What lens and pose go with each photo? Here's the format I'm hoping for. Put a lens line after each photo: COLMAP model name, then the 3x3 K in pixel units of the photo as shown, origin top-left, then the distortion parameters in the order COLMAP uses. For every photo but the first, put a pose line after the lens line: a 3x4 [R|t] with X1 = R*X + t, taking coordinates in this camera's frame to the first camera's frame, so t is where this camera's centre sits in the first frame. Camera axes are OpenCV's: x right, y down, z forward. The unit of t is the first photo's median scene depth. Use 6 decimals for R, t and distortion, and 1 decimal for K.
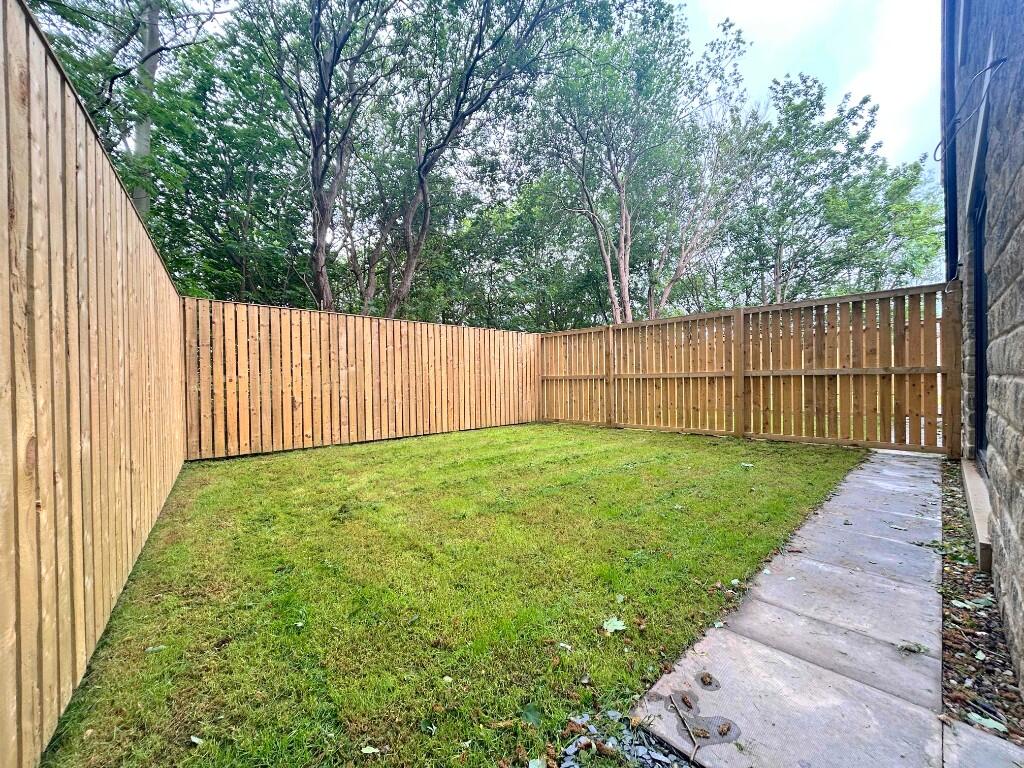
lens RADIAL K [[410.8, 0, 515.6], [0, 410.8, 380.9], [0, 0, 1]] dist [-0.002089, -0.000049]
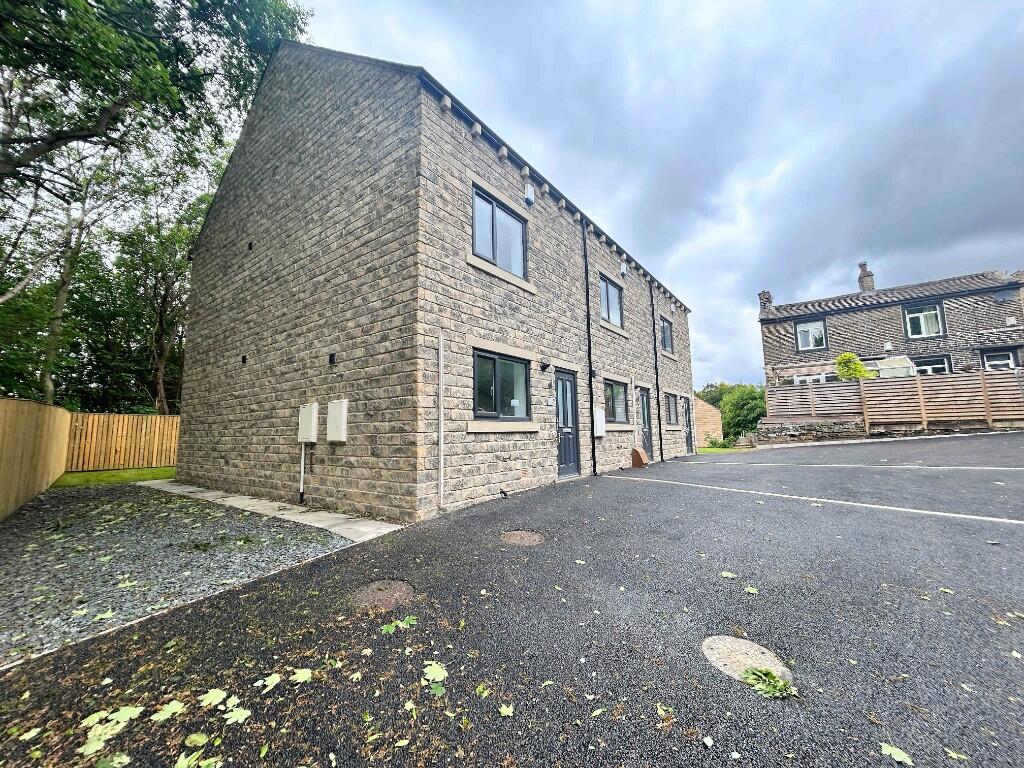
lens RADIAL K [[410.8, 0, 516.8], [0, 410.8, 383.0], [0, 0, 1]] dist [-0.002089, -0.000049]
pose [[0.985696, 0.019731, 0.167376, 1.412525], [0.002323, 0.991439, -0.130551, -0.026151], [-0.168519, 0.129073, 0.977211, -1.876272]]
